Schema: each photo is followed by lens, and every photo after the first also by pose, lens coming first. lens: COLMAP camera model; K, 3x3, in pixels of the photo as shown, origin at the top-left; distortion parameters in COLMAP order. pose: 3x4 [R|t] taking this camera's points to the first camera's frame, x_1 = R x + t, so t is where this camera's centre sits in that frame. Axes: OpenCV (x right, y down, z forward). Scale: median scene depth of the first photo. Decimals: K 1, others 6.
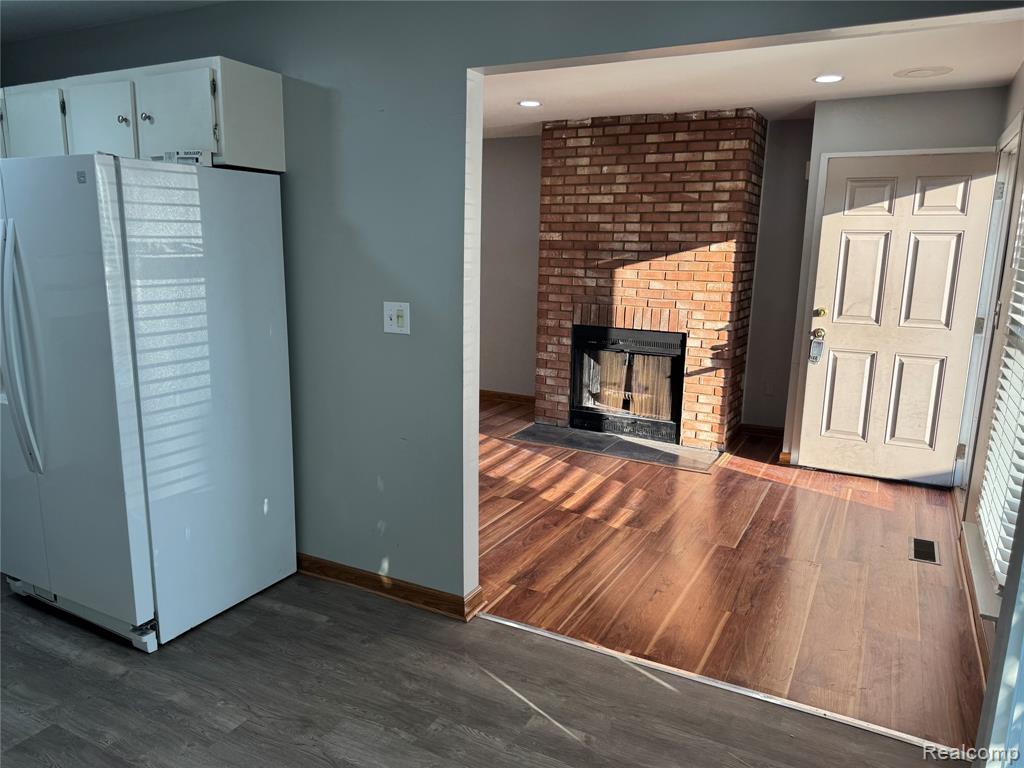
lens RADIAL K [[725.5, 0, 507.7], [0, 725.5, 382.2], [0, 0, 1]] dist [0.176088, -0.254328]
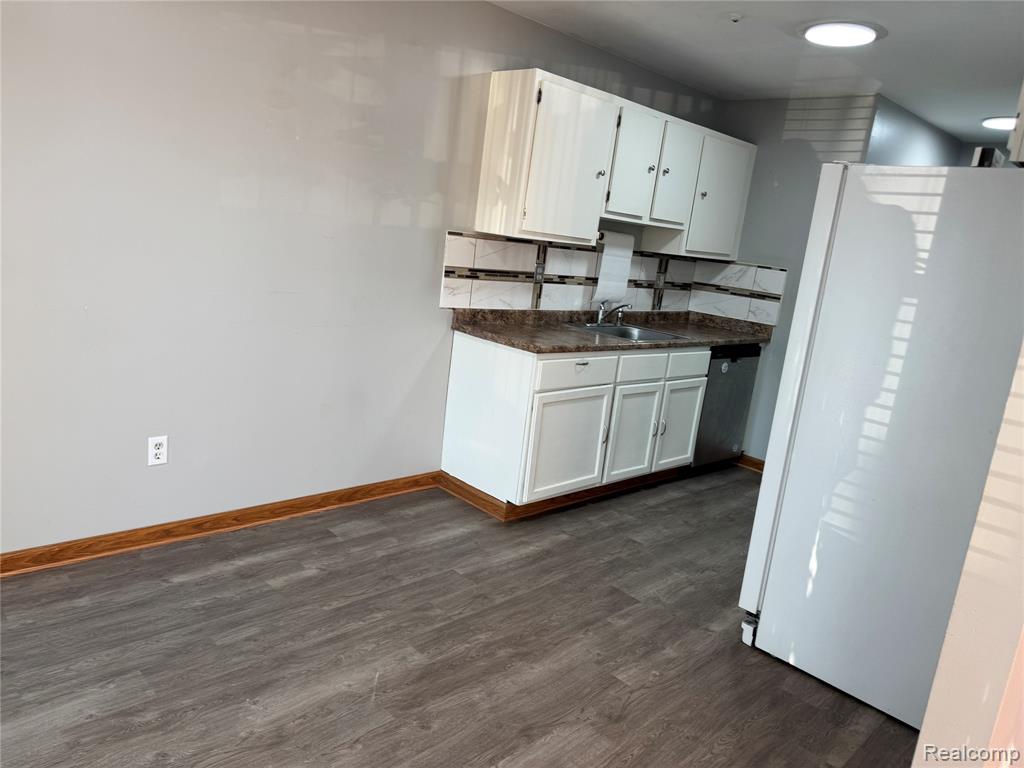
lens RADIAL K [[725.5, 0, 507.7], [0, 725.5, 382.2], [0, 0, 1]] dist [0.176088, -0.254328]
pose [[-0.296413, 0.150580, -0.943115, 0.252093], [-0.307585, 0.919827, 0.243534, -0.055671], [0.904174, 0.362275, -0.226332, 0.383026]]
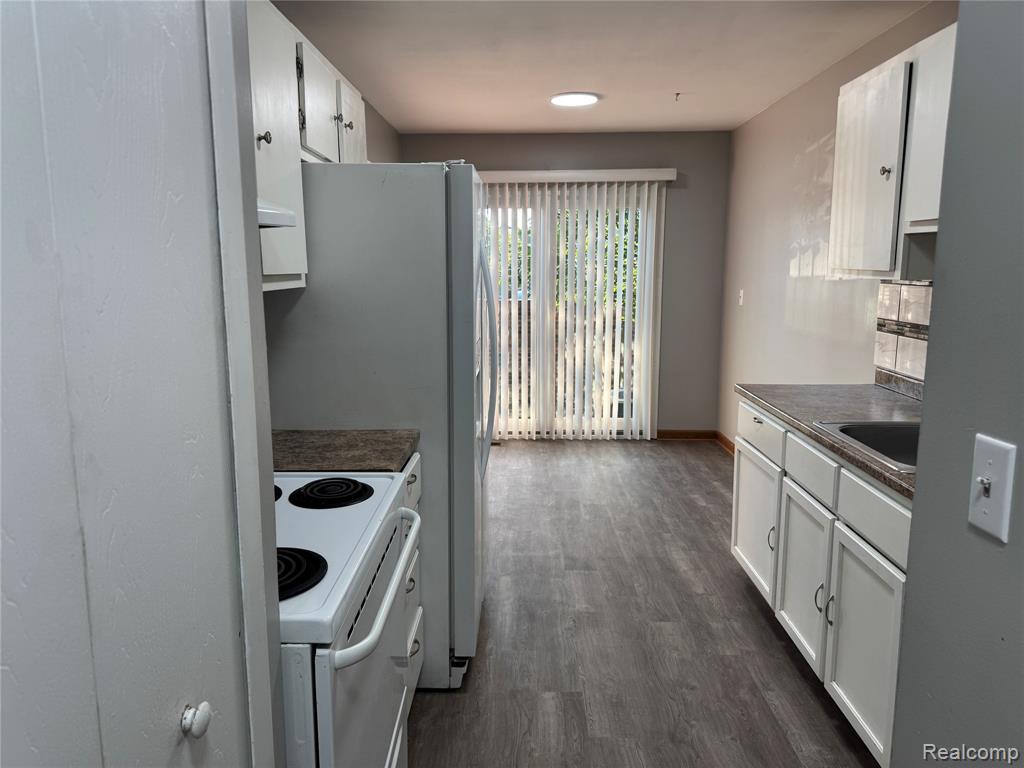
lens RADIAL K [[725.5, 0, 507.7], [0, 725.5, 382.2], [0, 0, 1]] dist [0.176088, -0.254328]
pose [[-0.449631, -0.153278, 0.879965, -0.743312], [0.171439, 0.952040, 0.253432, -0.126505], [-0.876608, 0.264811, -0.401789, 0.653671]]
